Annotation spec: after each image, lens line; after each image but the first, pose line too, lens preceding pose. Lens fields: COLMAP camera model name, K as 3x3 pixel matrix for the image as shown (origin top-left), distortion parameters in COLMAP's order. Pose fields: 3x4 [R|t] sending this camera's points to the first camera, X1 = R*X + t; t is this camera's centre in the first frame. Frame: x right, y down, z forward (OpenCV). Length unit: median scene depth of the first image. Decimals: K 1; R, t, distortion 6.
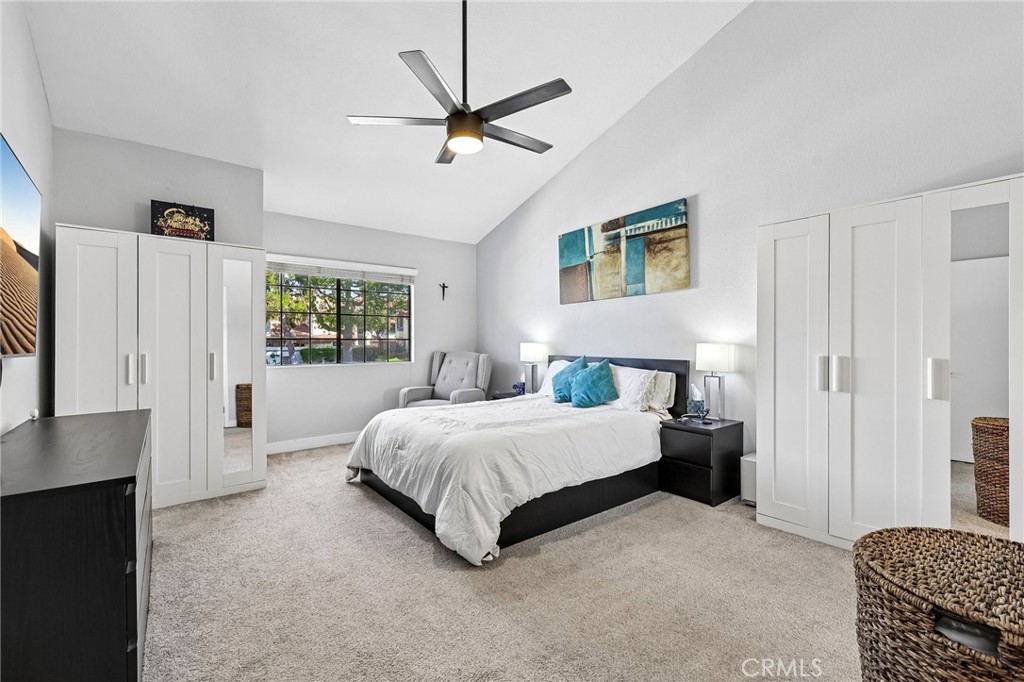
lens RADIAL K [[440.9, 0, 512.0], [0, 440.9, 341.0], [0, 0, 1]] dist [0.002118, -0.000205]
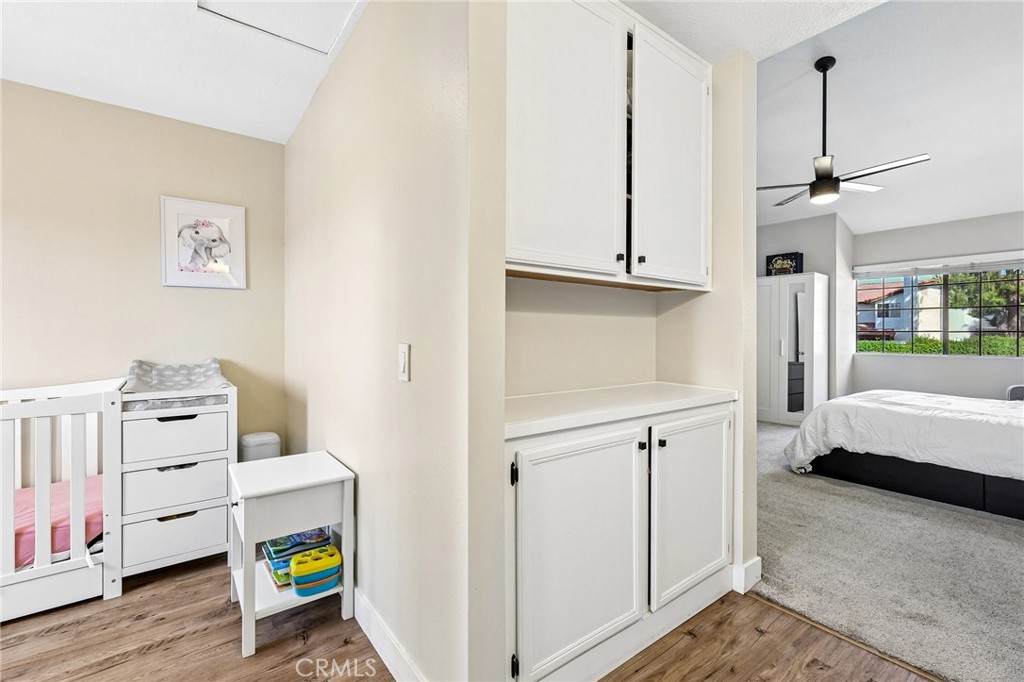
lens RADIAL K [[438.8, 0, 515.1], [0, 438.8, 335.3], [0, 0, 1]] dist [-0.002070, -0.000348]
pose [[-0.030826, 0.004940, -0.999513, 0.894315], [-0.002910, 0.999983, 0.005032, 0.002612], [0.999521, 0.003064, -0.030811, 0.012235]]
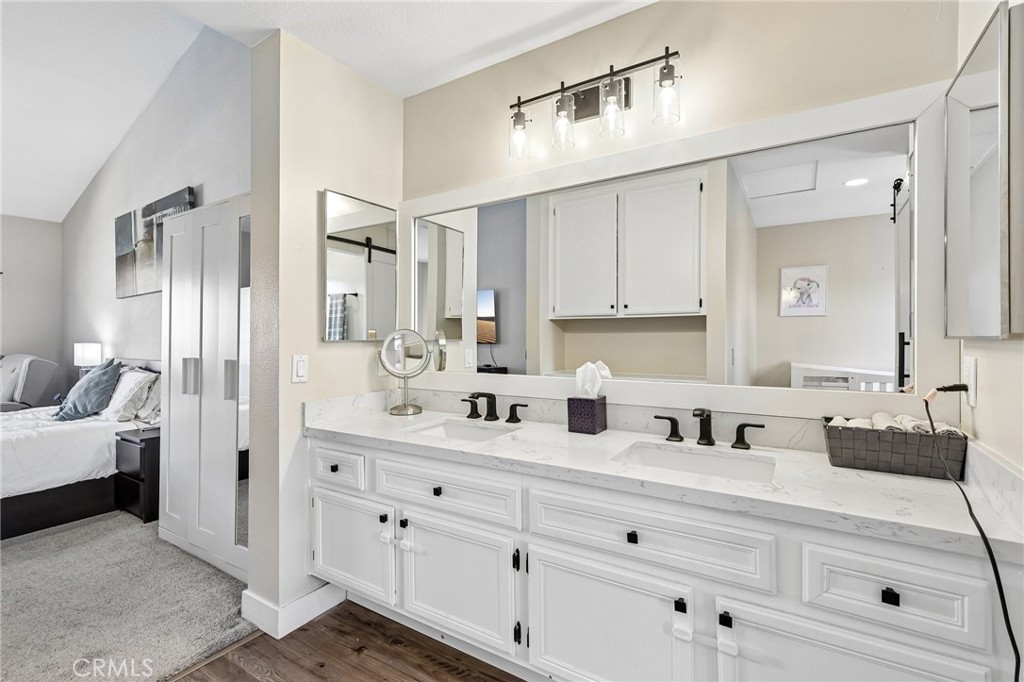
lens RADIAL K [[458.4, 0, 514.5], [0, 458.4, 334.7], [0, 0, 1]] dist [0.001454, 0.000179]
pose [[0.940719, 0.001024, 0.339185, 0.662583], [0.002157, 0.999957, -0.009002, -0.003905], [-0.339179, 0.009200, 0.940677, -0.123614]]
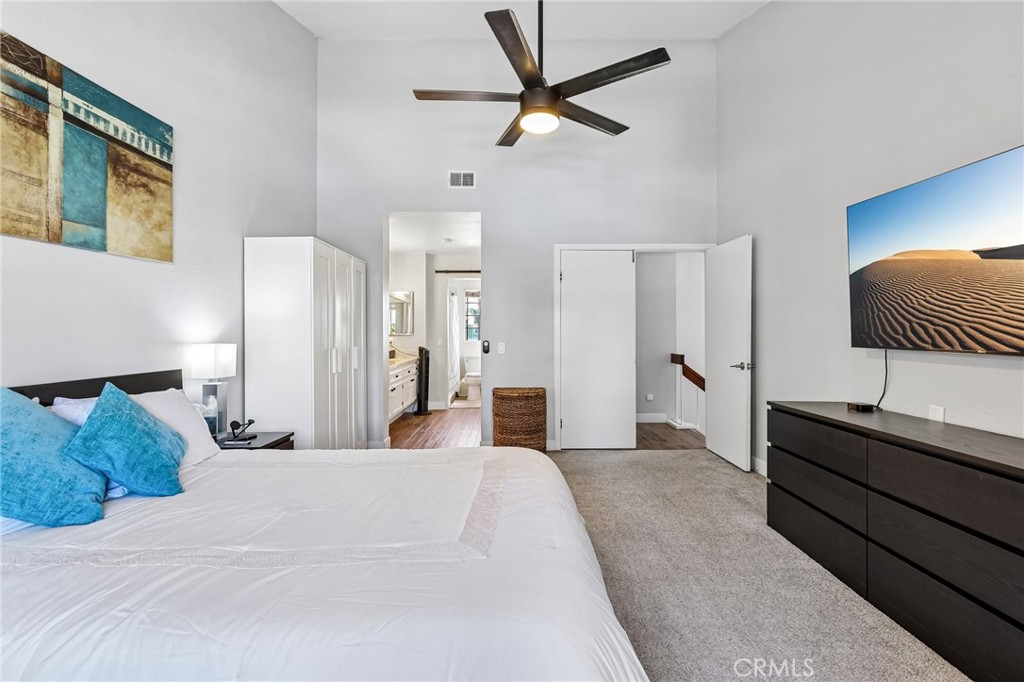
lens RADIAL K [[451.8, 0, 513.3], [0, 451.8, 334.9], [0, 0, 1]] dist [0.001644, -0.000190]
pose [[-0.790766, -0.002062, 0.612115, -0.419604], [0.002659, 0.999973, 0.006803, -0.010812], [-0.612113, 0.007007, -0.790739, 1.166869]]
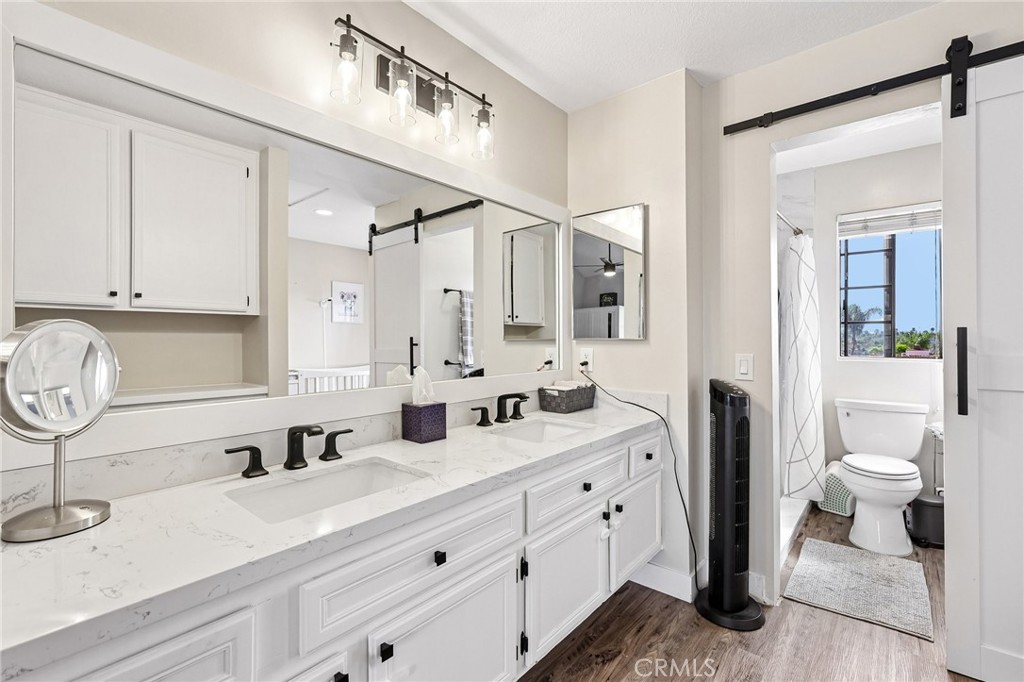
lens RADIAL K [[451.8, 0, 513.3], [0, 451.8, 334.9], [0, 0, 1]] dist [0.001644, -0.000190]
pose [[-0.197676, 0.012453, 0.980188, 0.456363], [0.008615, 0.999903, -0.010966, -0.003844], [-0.980229, 0.006277, -0.197764, 0.281574]]
